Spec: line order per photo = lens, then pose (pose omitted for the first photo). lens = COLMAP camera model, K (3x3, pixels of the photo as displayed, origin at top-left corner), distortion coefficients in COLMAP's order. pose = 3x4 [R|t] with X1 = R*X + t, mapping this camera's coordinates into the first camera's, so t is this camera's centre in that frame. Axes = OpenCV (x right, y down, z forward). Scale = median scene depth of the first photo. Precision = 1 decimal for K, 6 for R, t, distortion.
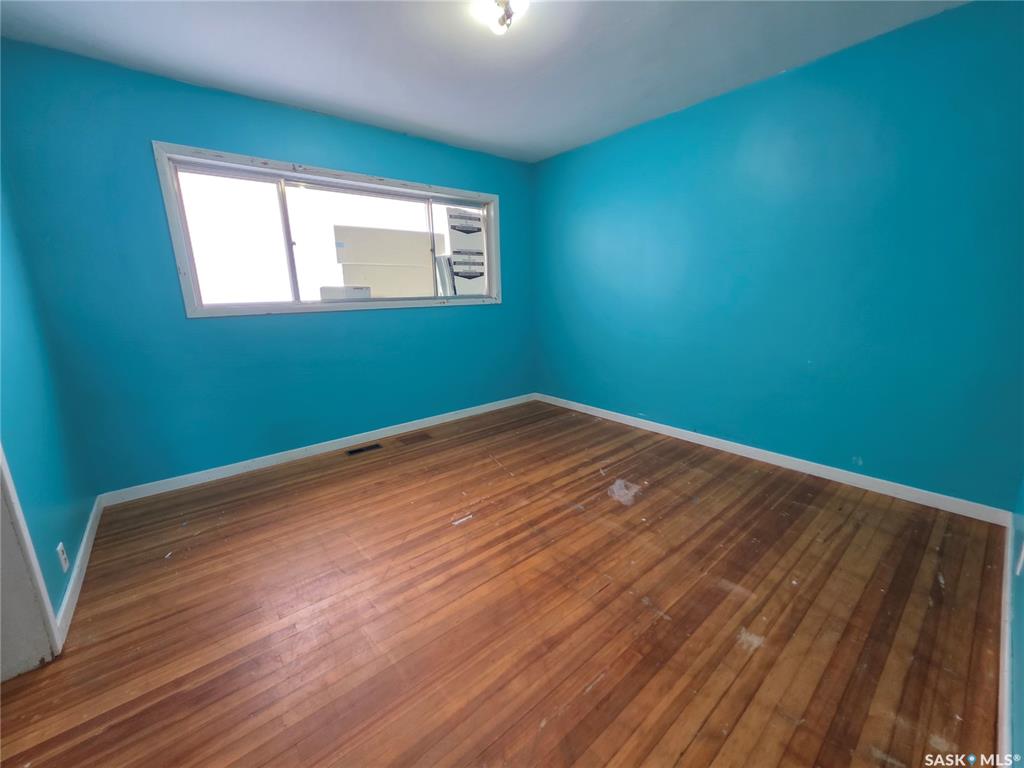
lens RADIAL K [[409.4, 0, 510.6], [0, 409.4, 382.8], [0, 0, 1]] dist [0.000088, 0.000444]
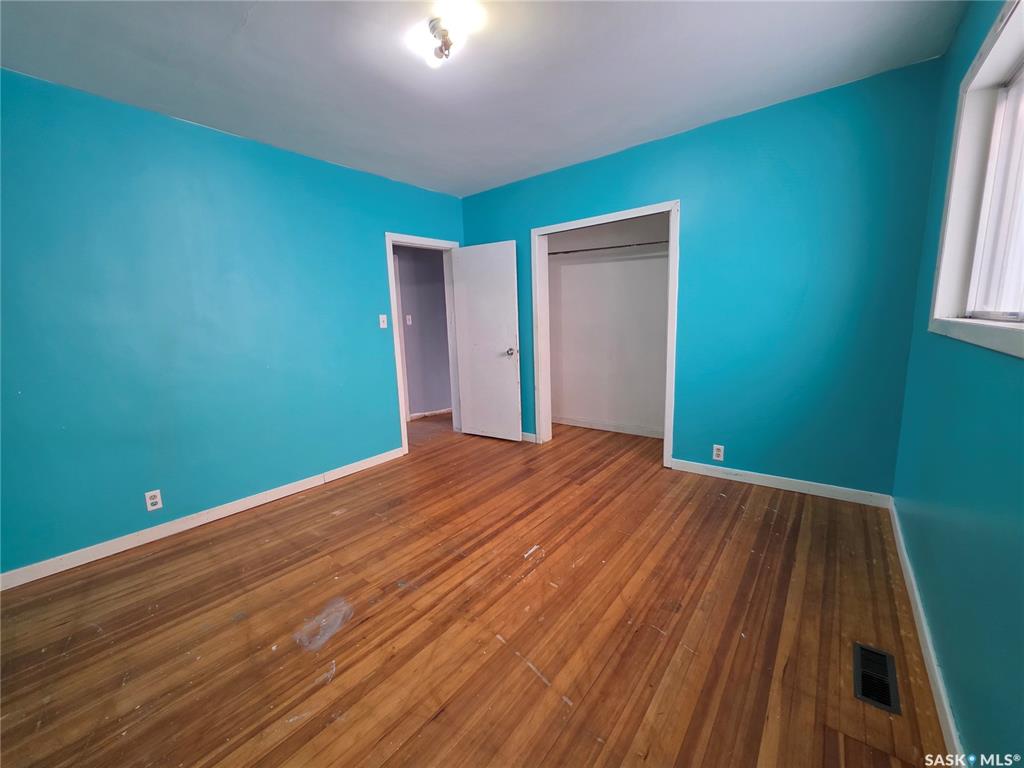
lens RADIAL K [[409.4, 0, 510.6], [0, 409.4, 382.8], [0, 0, 1]] dist [0.000088, 0.000444]
pose [[-0.976134, 0.090190, -0.197554, 0.080978], [0.011349, 0.929628, 0.368325, -0.368846], [0.216871, 0.357292, -0.908465, 1.623047]]
